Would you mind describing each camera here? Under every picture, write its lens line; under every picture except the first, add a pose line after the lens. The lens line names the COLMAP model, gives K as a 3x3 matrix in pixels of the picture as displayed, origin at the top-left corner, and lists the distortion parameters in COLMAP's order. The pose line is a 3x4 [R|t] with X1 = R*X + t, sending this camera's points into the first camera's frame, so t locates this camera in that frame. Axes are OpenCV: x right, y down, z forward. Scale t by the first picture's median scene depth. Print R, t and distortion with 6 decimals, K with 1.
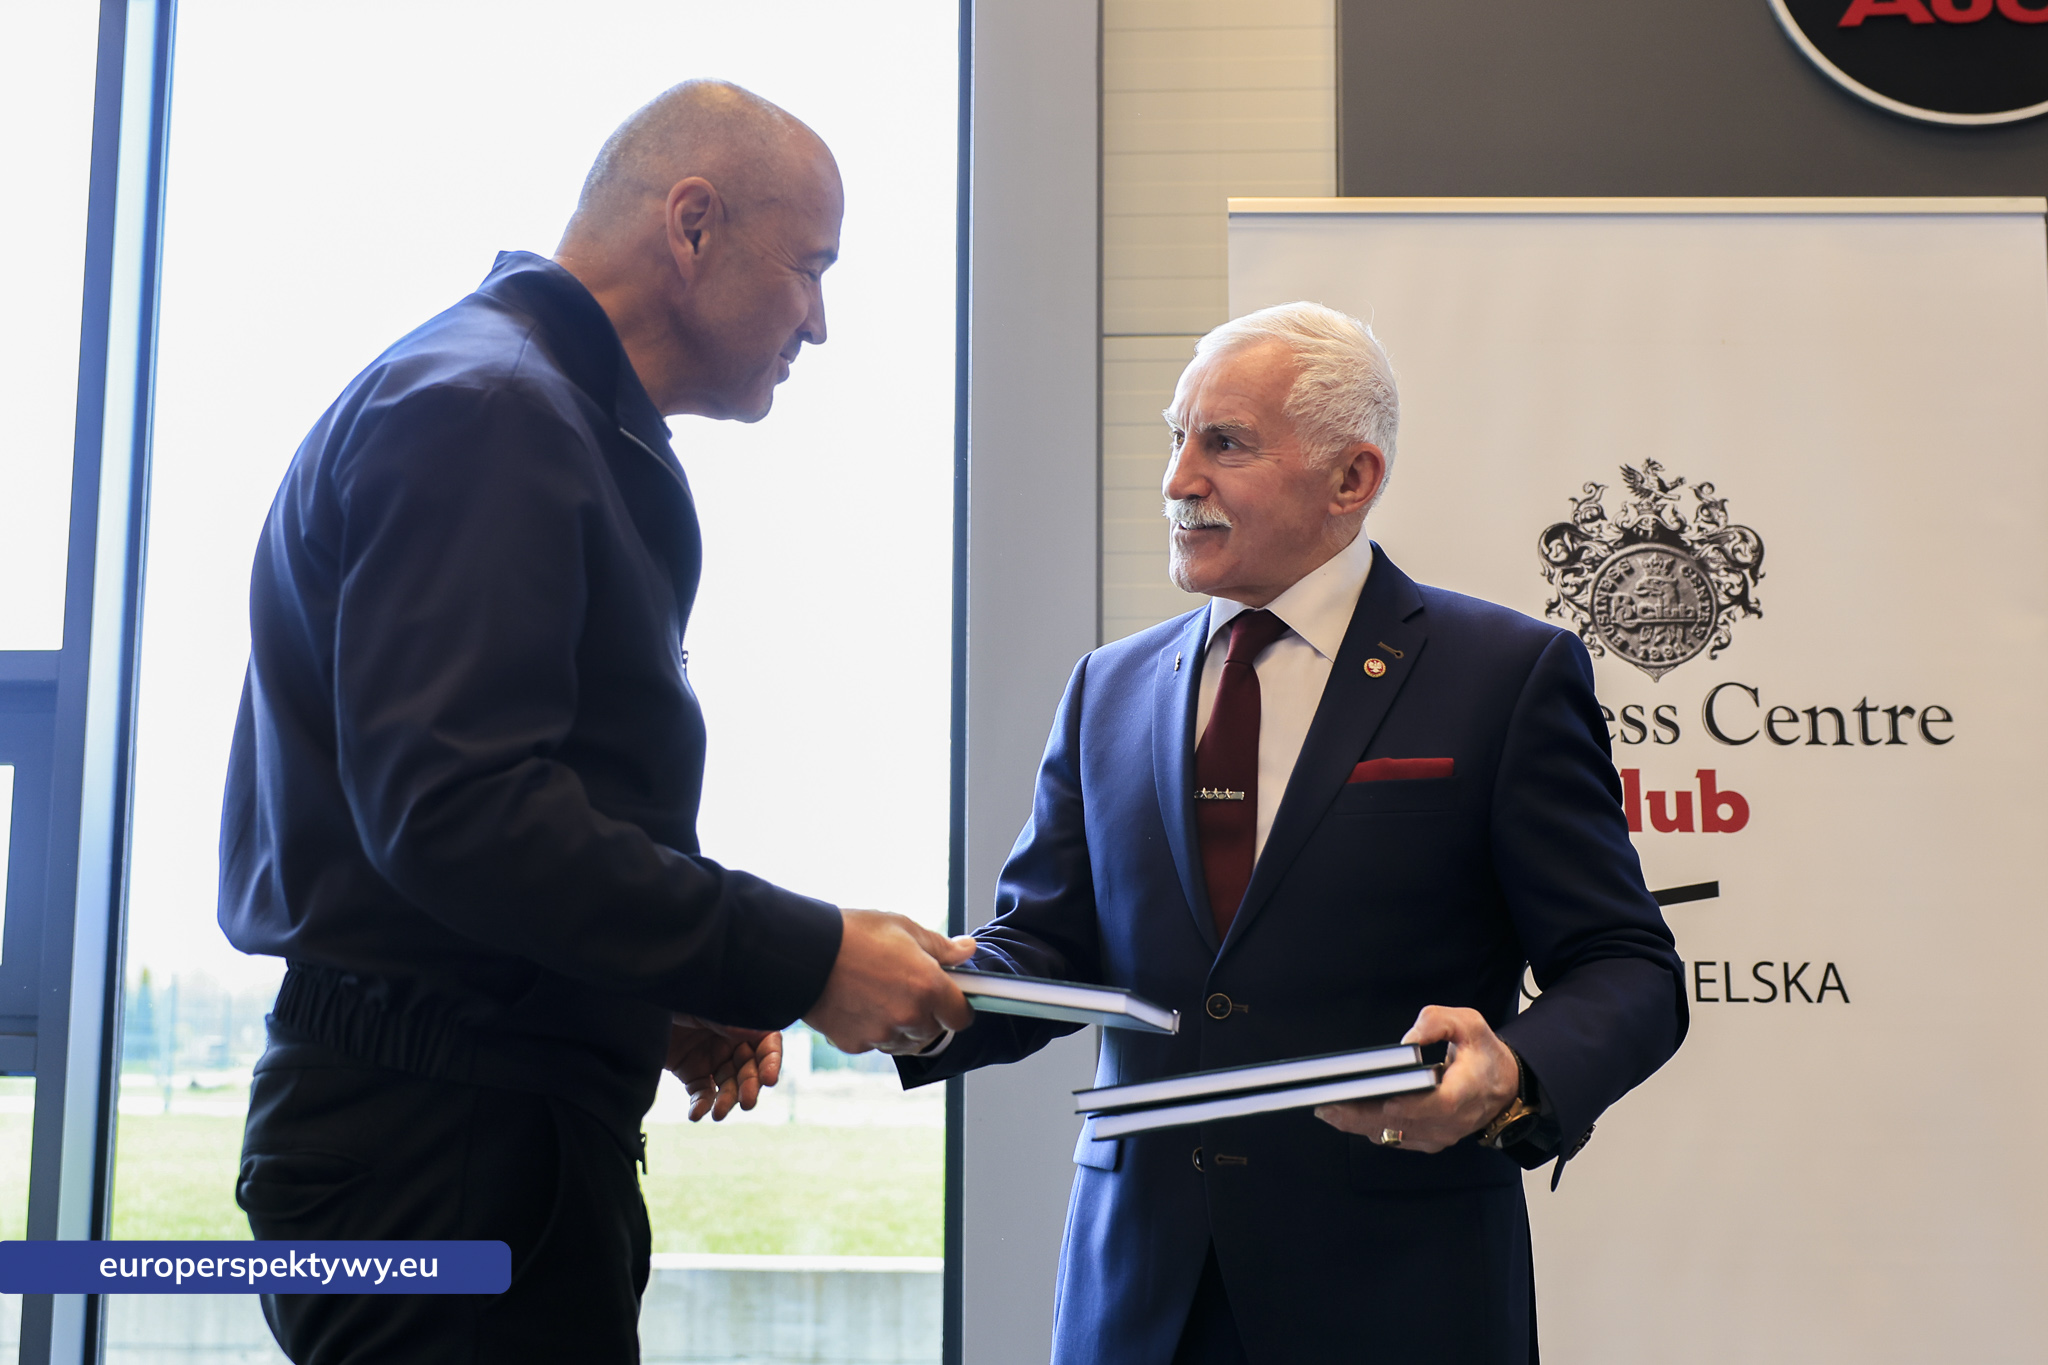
lens RADIAL K [[2419.5, 0, 957.4], [0, 2419.5, 761.9], [0, 0, 1]] dist [-0.093330, 0.000000]
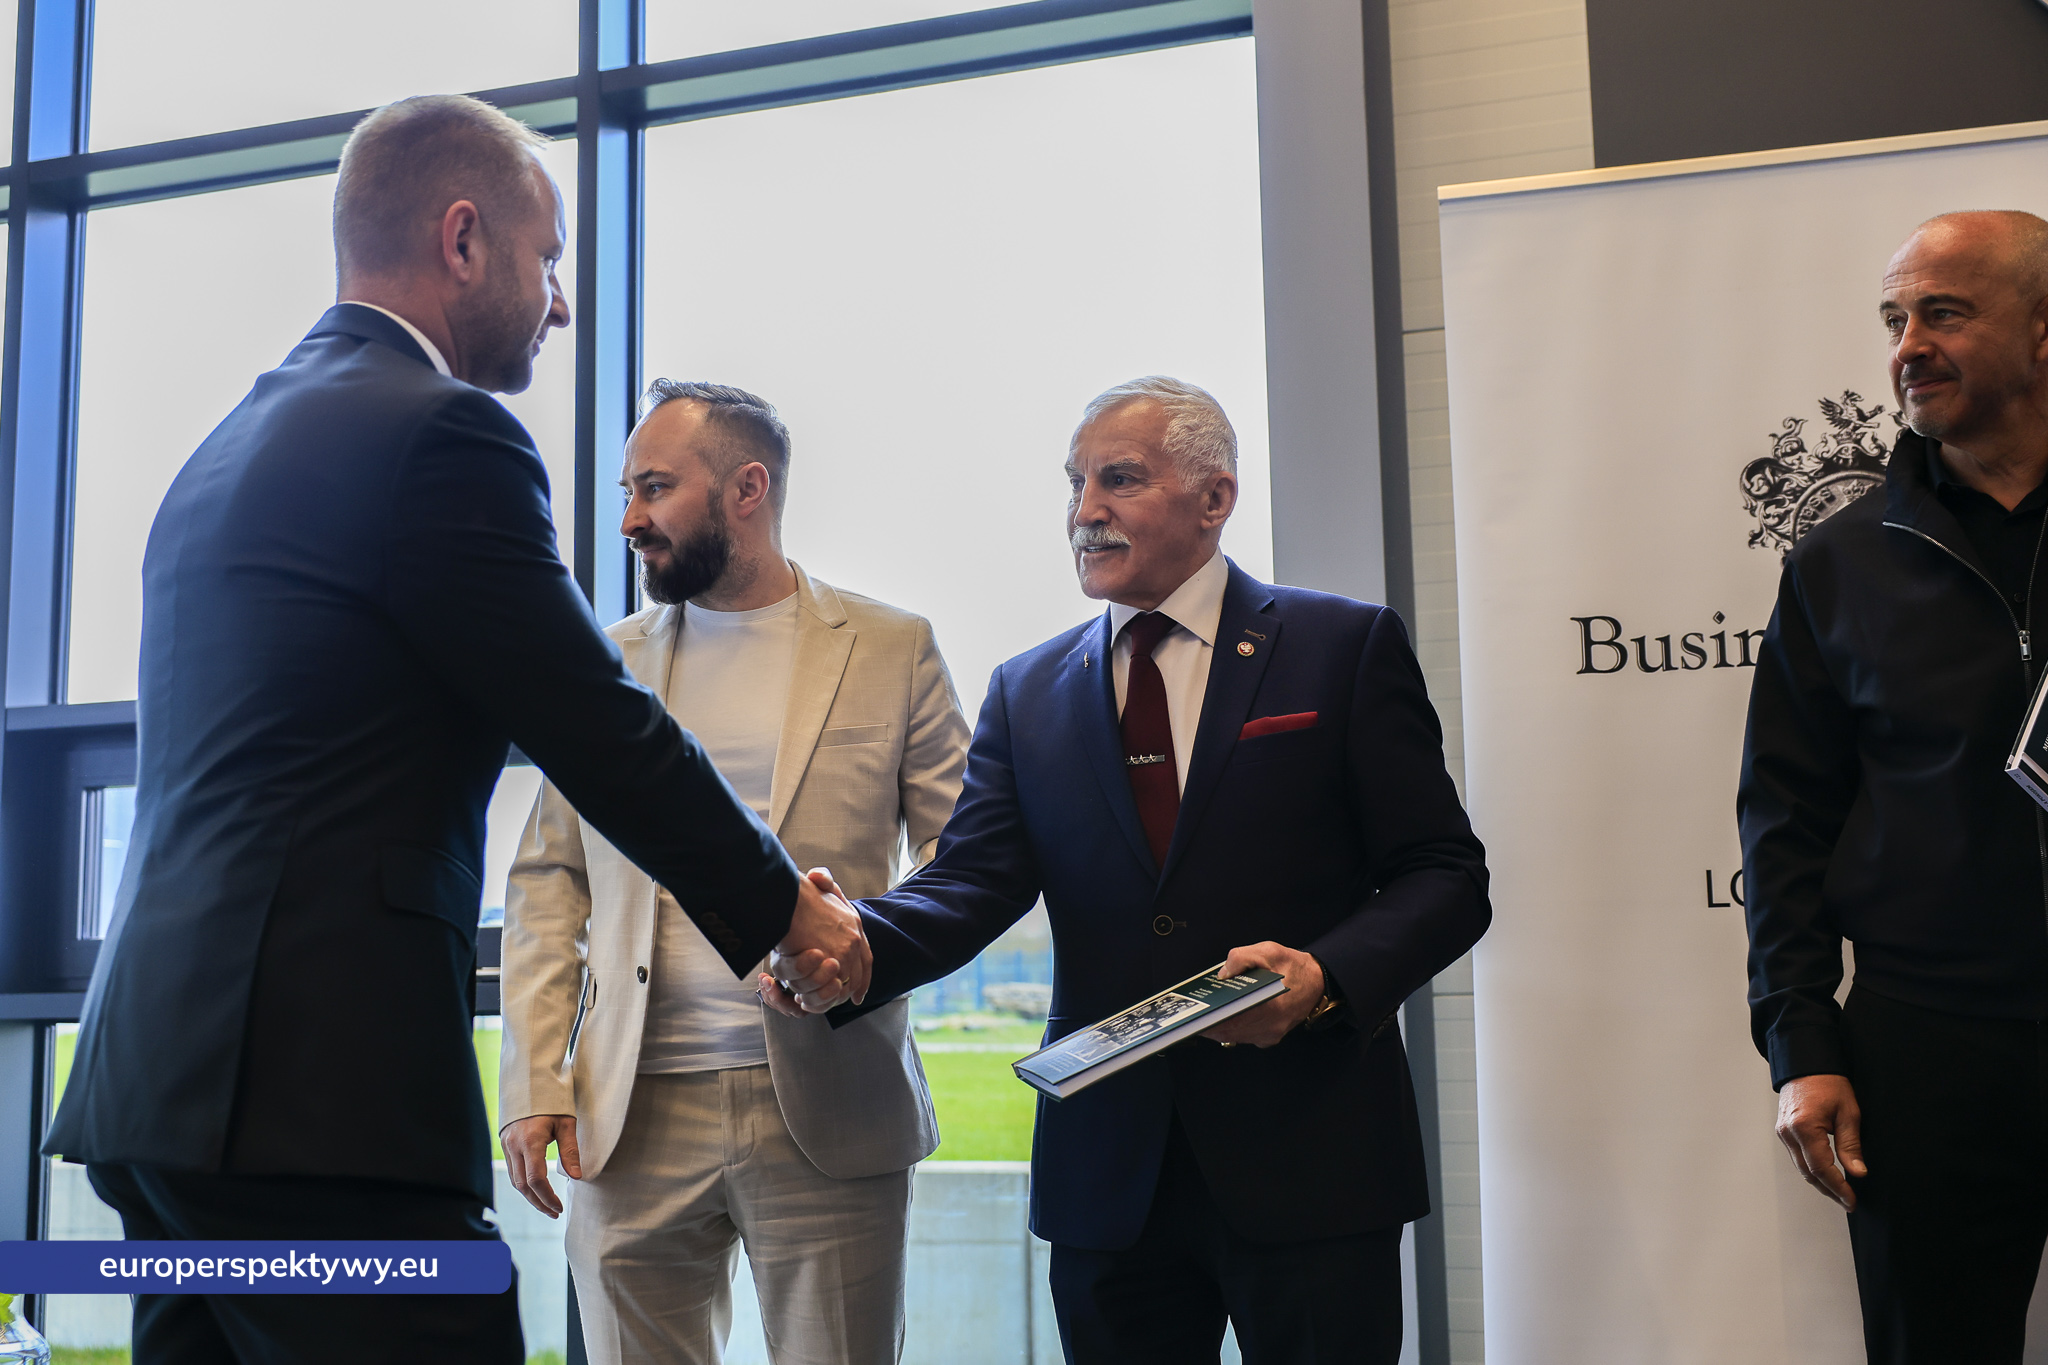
lens RADIAL K [[2358.8, 0, 926.8], [0, 2358.8, 687.9], [0, 0, 1]] dist [-0.071473, 0.000000]
pose [[0.961890, -0.058156, -0.267179, 0.166231], [0.057539, 0.998292, -0.010145, -0.008426], [0.267313, -0.005615, 0.963594, -0.102022]]
